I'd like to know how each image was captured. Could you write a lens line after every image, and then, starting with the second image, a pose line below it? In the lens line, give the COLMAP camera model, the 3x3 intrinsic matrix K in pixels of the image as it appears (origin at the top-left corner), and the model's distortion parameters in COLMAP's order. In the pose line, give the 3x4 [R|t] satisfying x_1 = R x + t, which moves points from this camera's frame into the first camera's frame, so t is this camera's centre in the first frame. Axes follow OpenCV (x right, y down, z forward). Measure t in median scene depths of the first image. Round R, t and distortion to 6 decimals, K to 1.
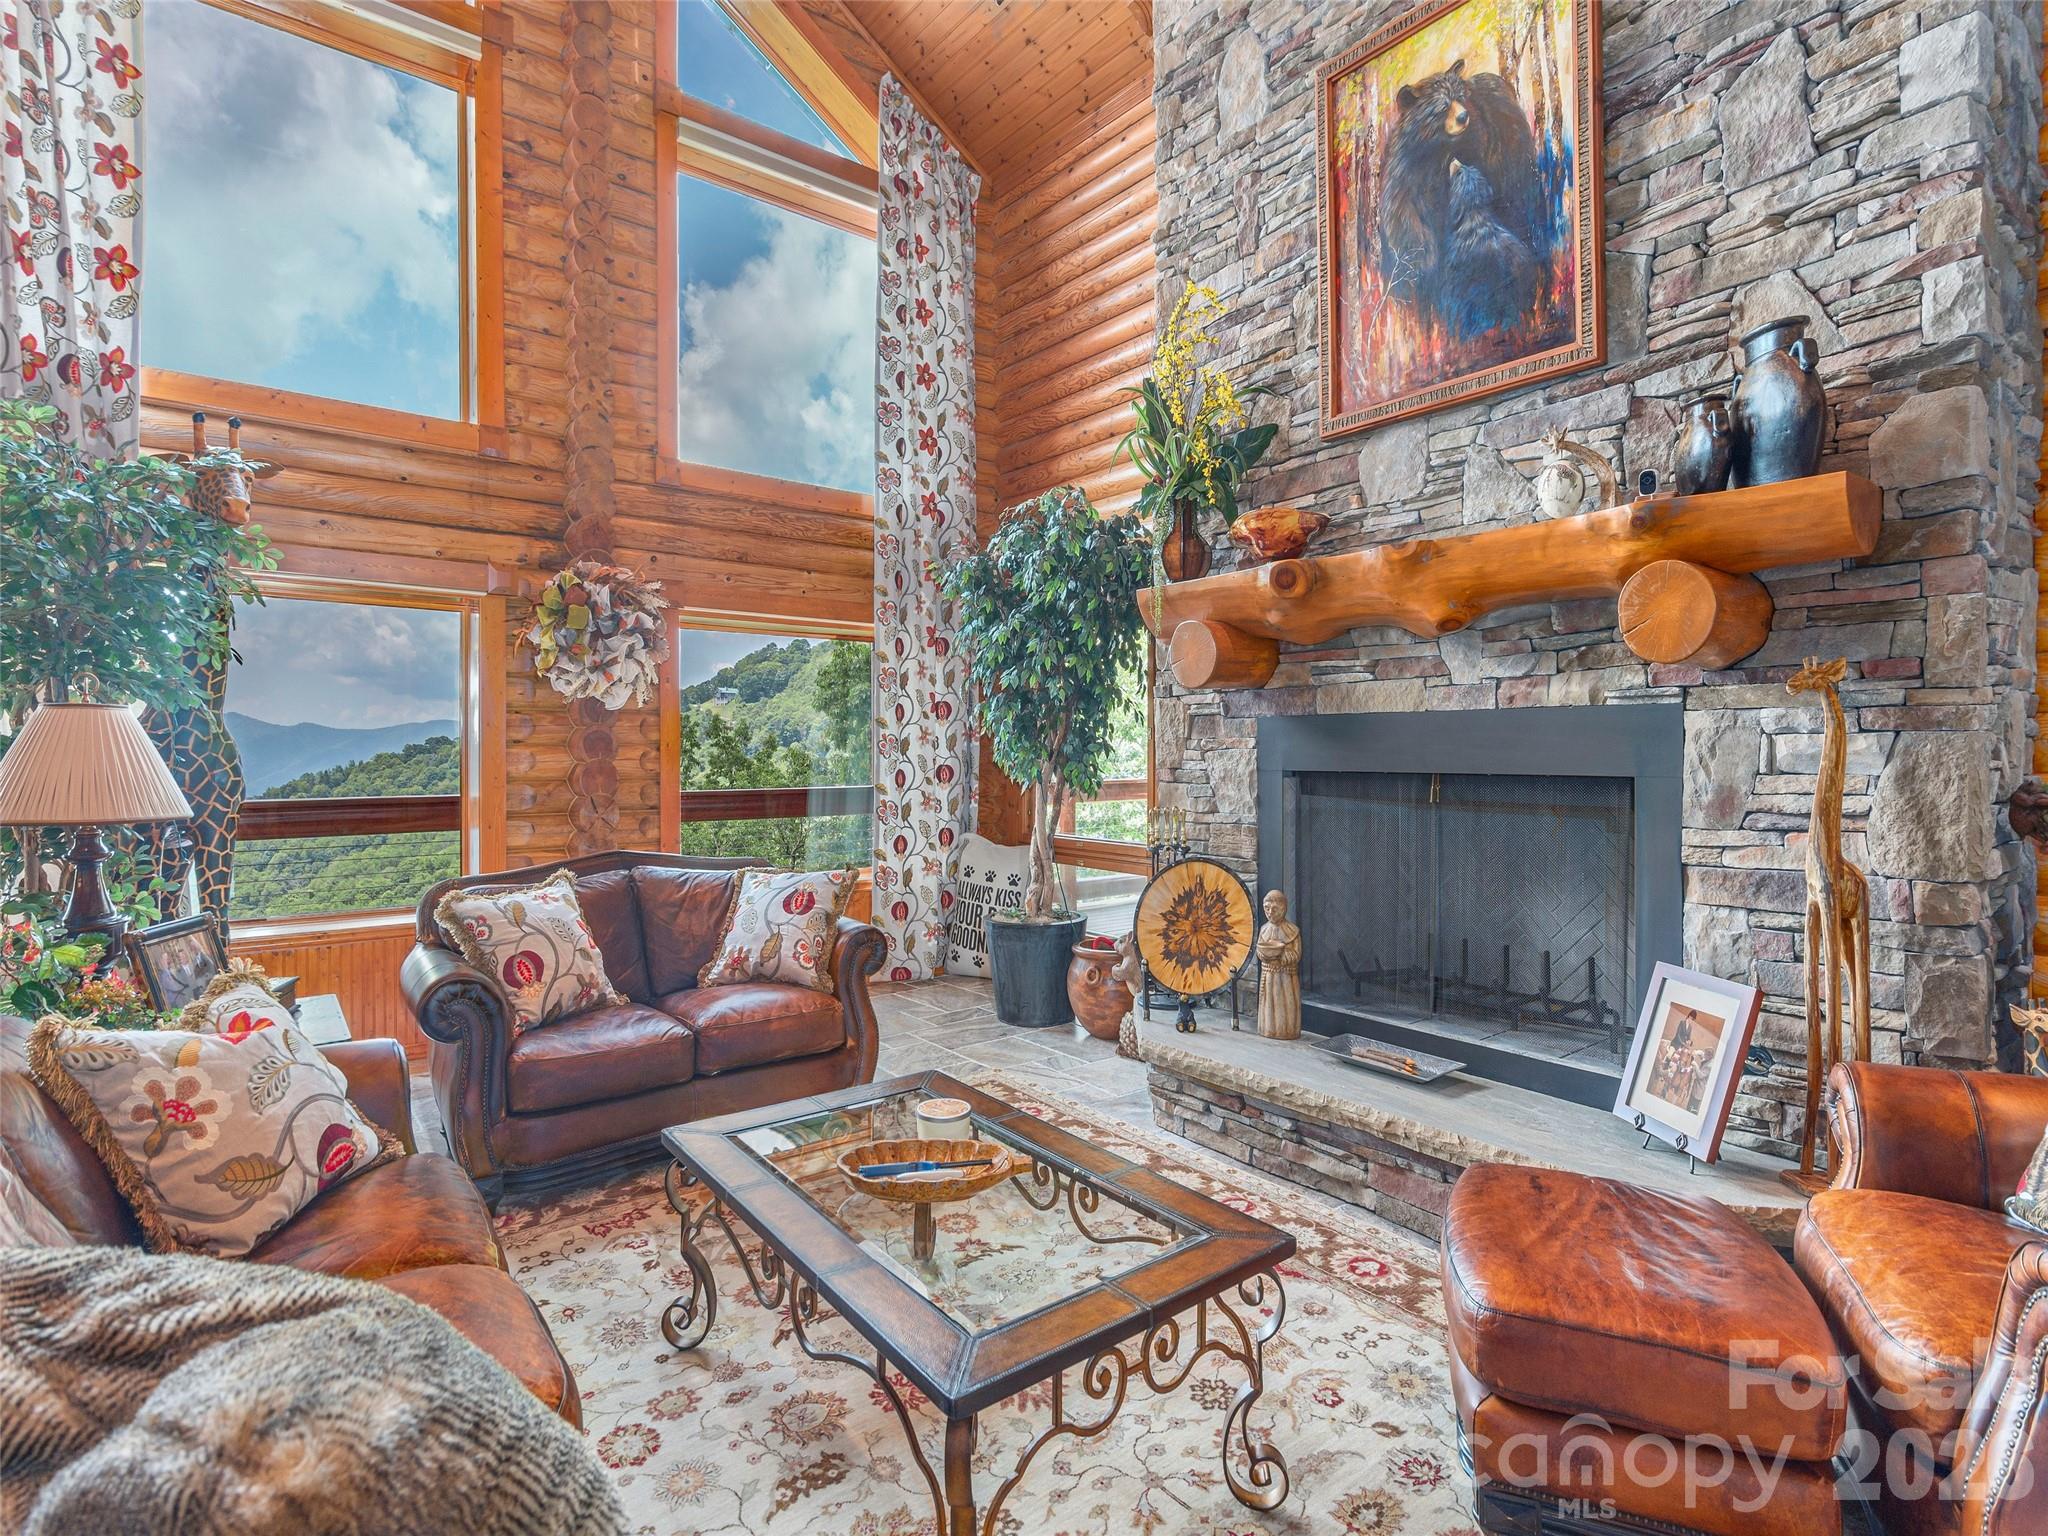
lens RADIAL K [[1017.2, 0, 1027.4], [0, 1017.2, 752.7], [0, 0, 1]] dist [0.000022, -0.001934]
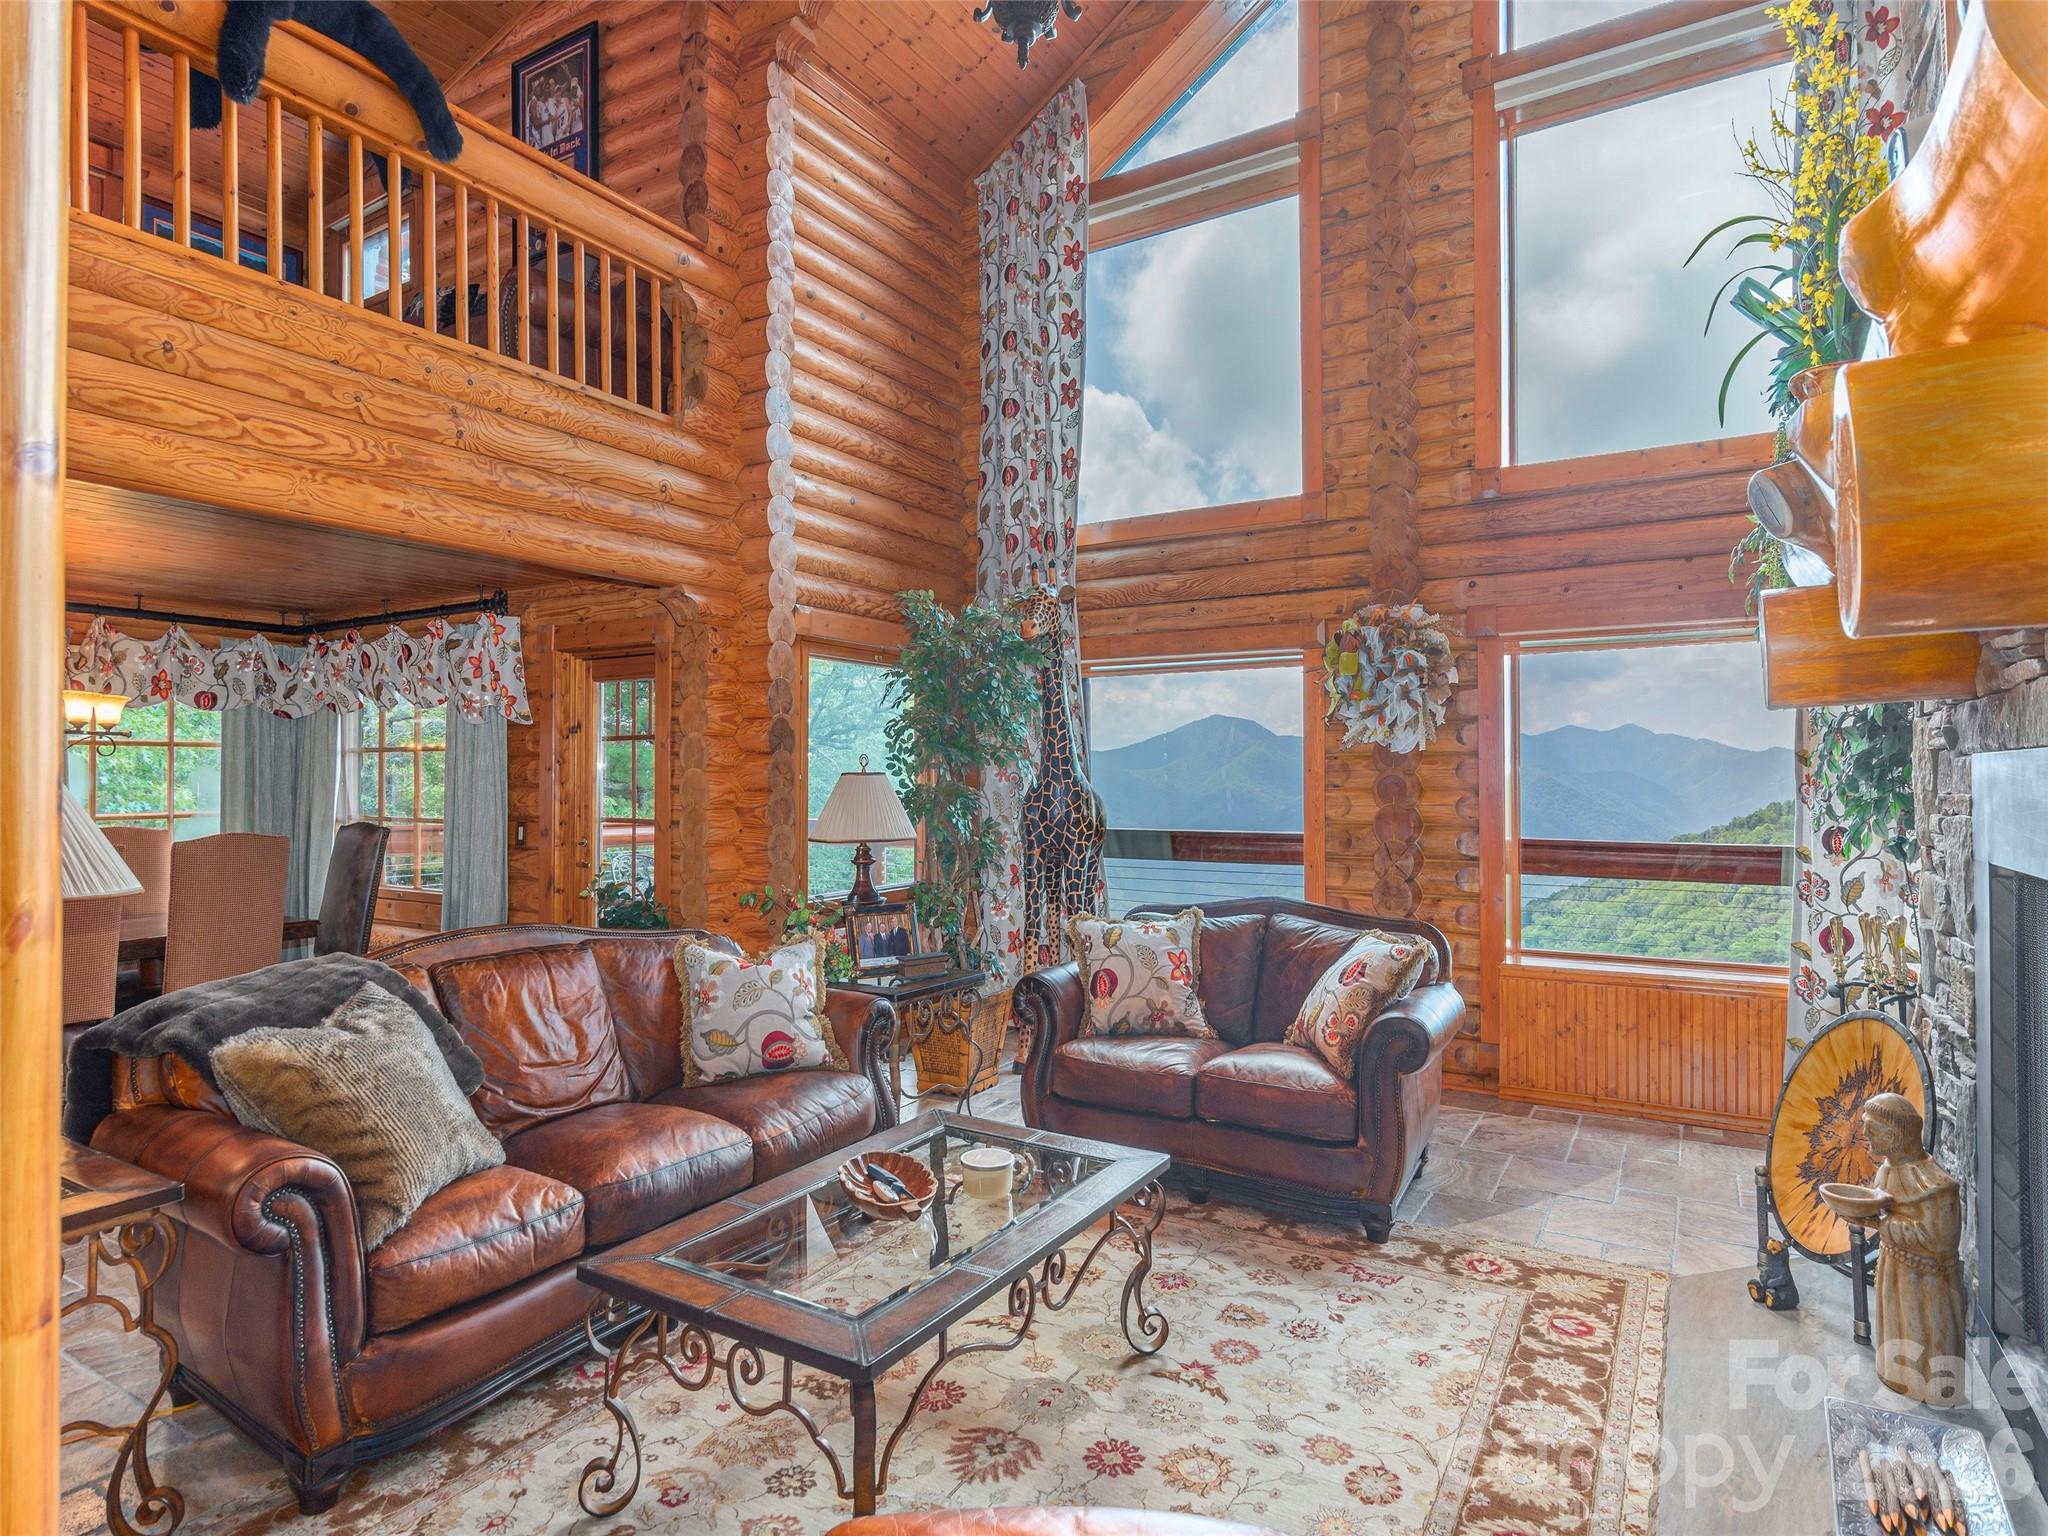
lens RADIAL K [[1126.5, 0, 993.6], [0, 1126.5, 757.6], [0, 0, 1]] dist [-0.007660, -0.000851]
pose [[0.337843, -0.018361, -0.941023, 0.588269], [-0.000139, 0.999809, -0.019558, -0.022297], [0.941203, 0.006738, 0.337776, 0.356193]]
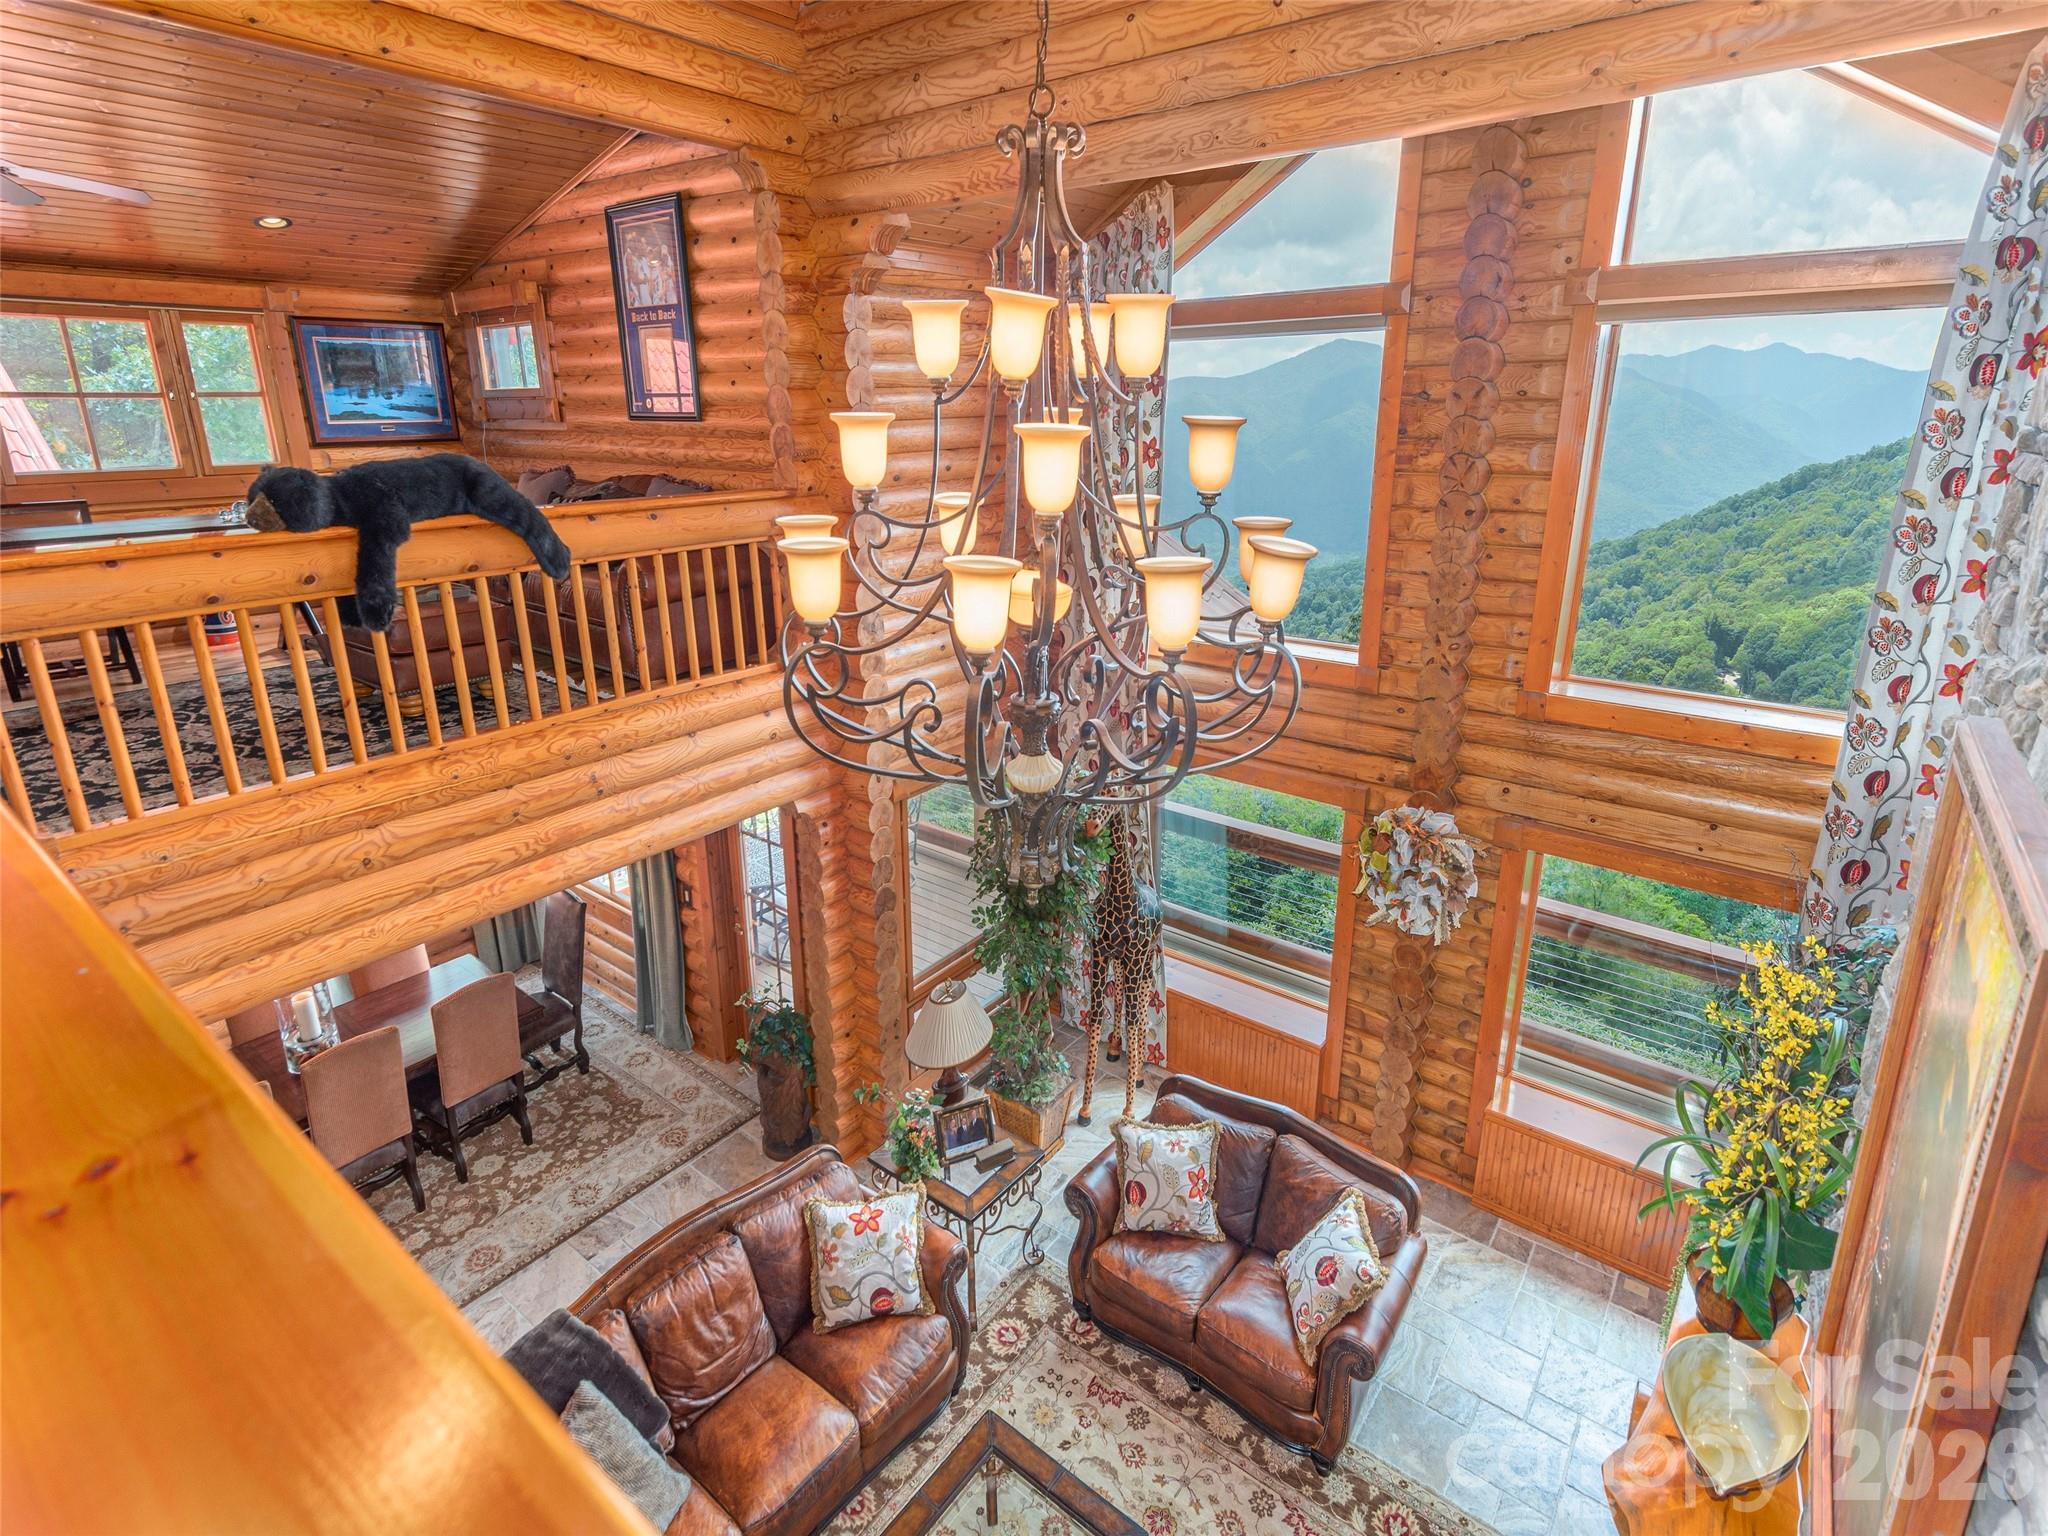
lens RADIAL K [[1017.2, 0, 993.7], [0, 1017.2, 686.4], [0, 0, 1]] dist [0.000022, -0.001934]
pose [[0.225384, 0.249973, -0.941656, 0.574547], [0.010218, 0.965865, 0.258845, -0.747908], [0.974217, -0.067961, 0.215136, 0.430463]]
